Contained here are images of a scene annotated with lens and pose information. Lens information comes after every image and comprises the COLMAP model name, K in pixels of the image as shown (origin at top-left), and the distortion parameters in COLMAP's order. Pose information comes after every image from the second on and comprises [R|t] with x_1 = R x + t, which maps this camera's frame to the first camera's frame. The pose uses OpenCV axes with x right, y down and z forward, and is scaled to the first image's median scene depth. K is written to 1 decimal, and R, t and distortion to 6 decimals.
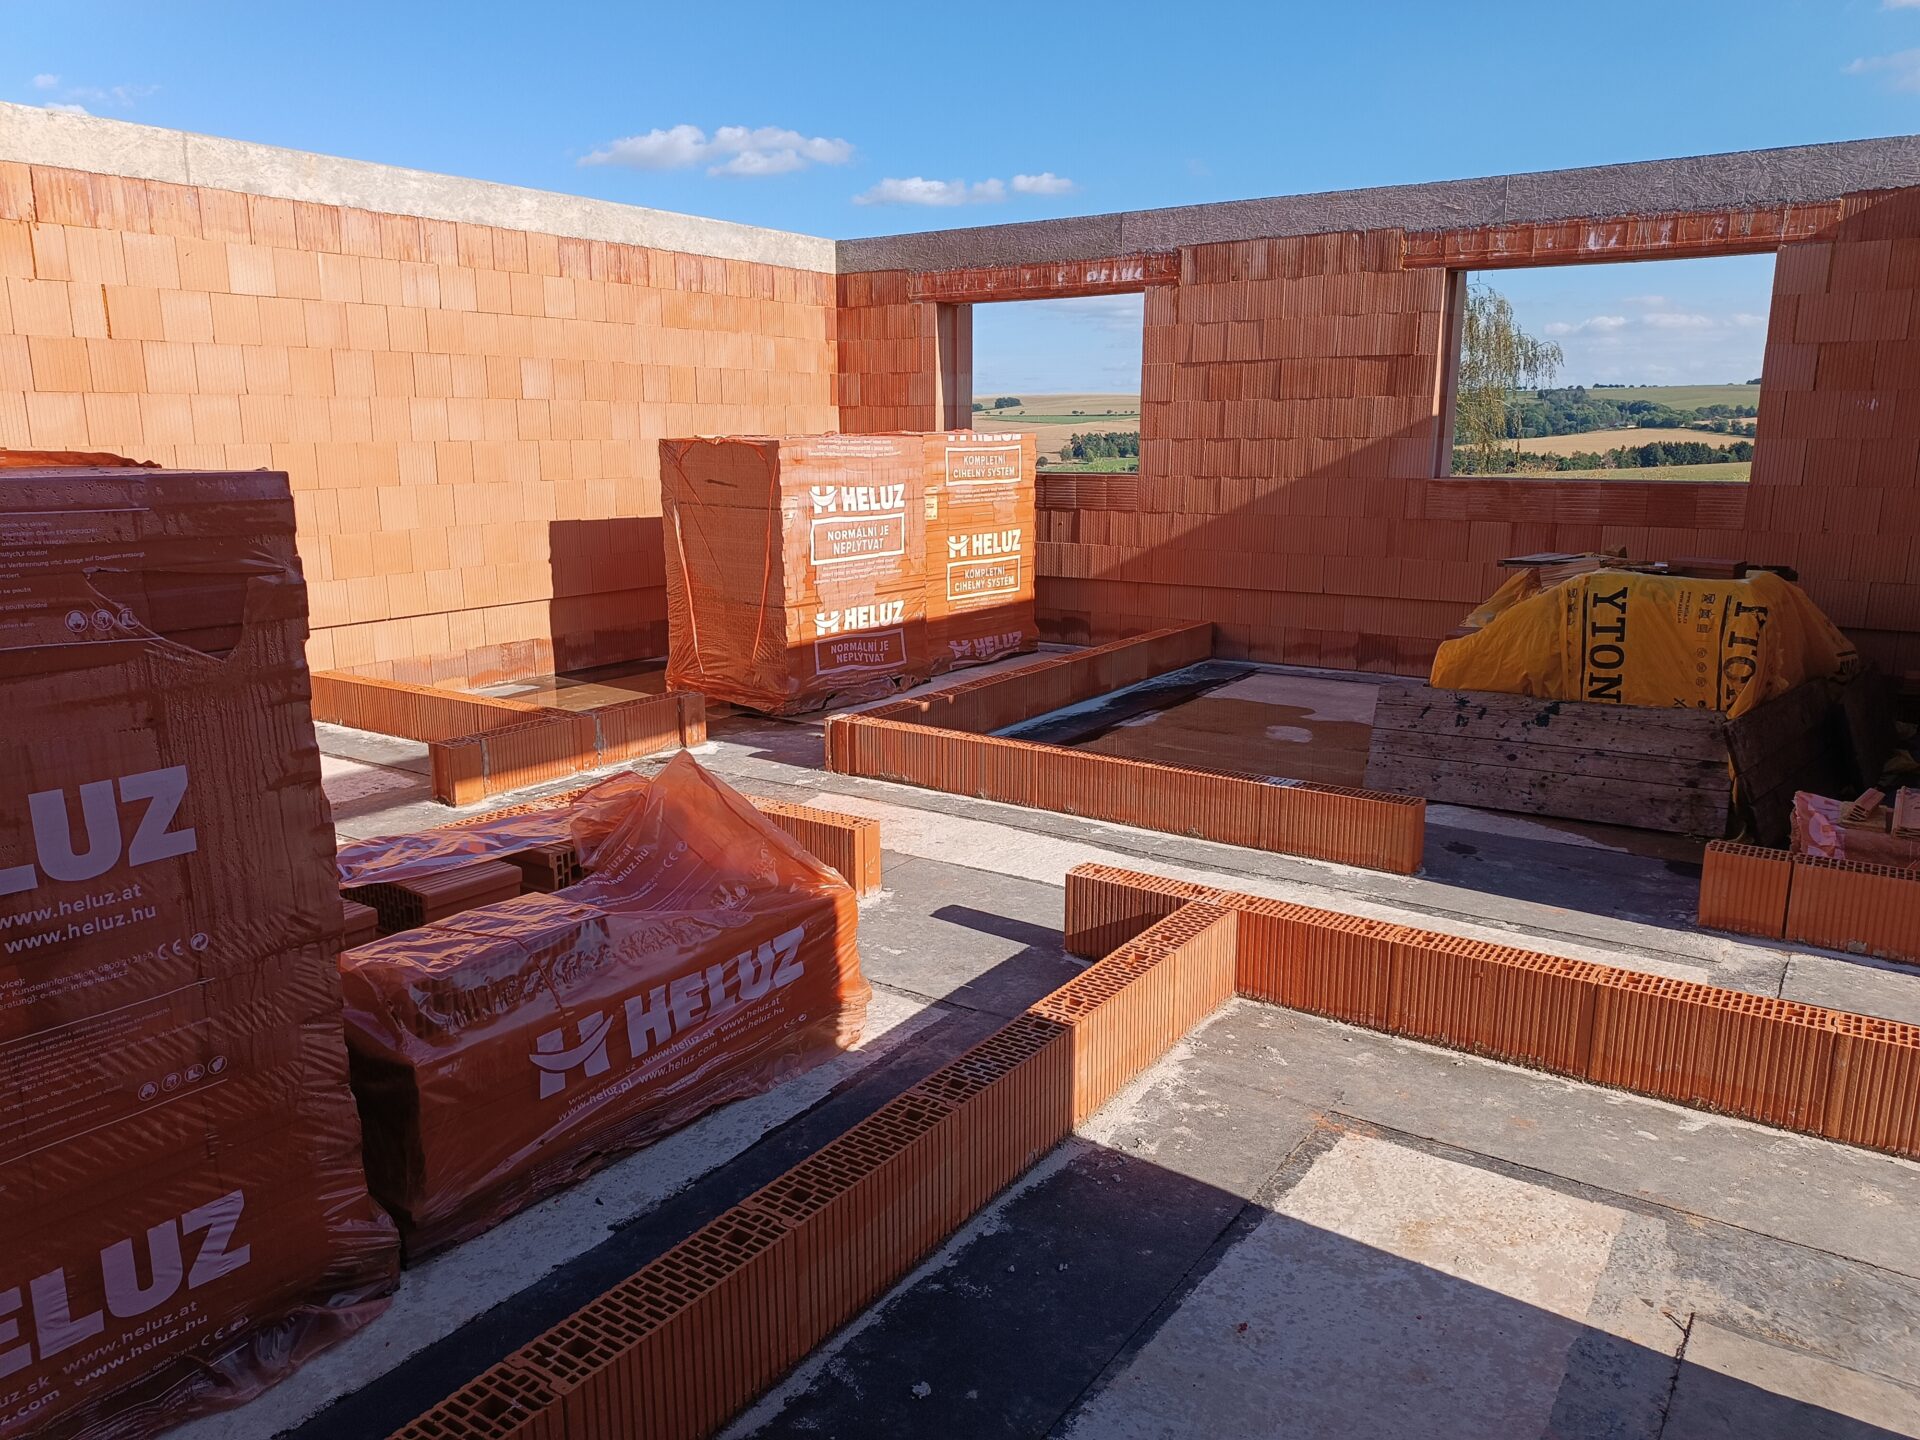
lens RADIAL K [[1359.0, 0, 960.6], [0, 1359.0, 743.0], [0, 0, 1]] dist [0.070645, -0.096523]
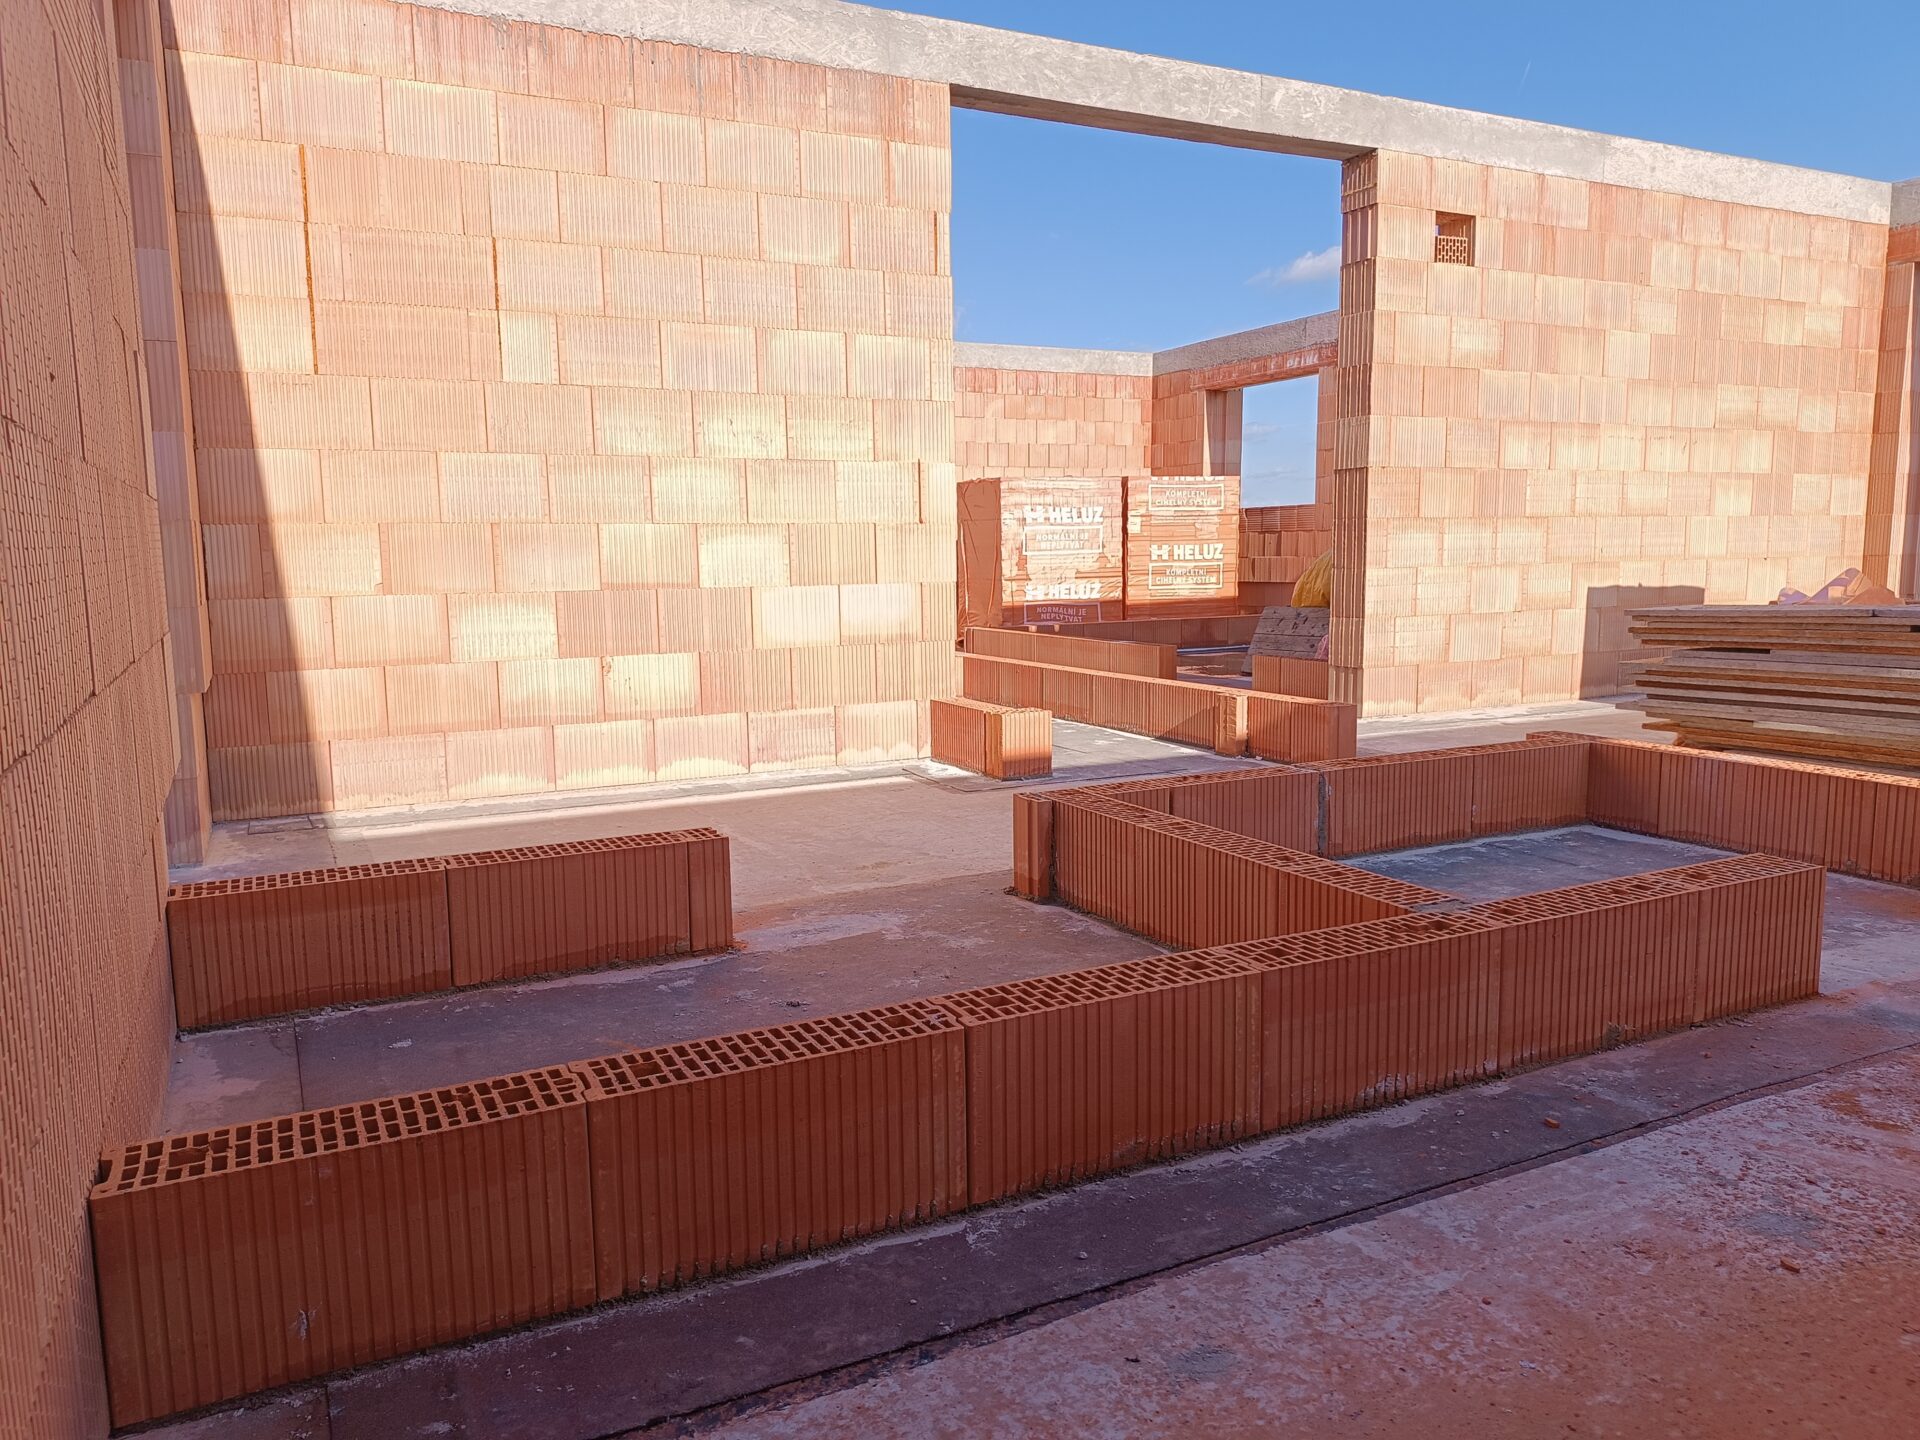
lens RADIAL K [[1354.7, 0, 961.0], [0, 1354.7, 731.6], [0, 0, 1]] dist [0.118687, -0.235426]
pose [[0.875640, 0.054437, -0.479887, 0.577063], [-0.097263, 0.993146, -0.064815, 0.178341], [0.473070, 0.103429, 0.874933, -0.391559]]
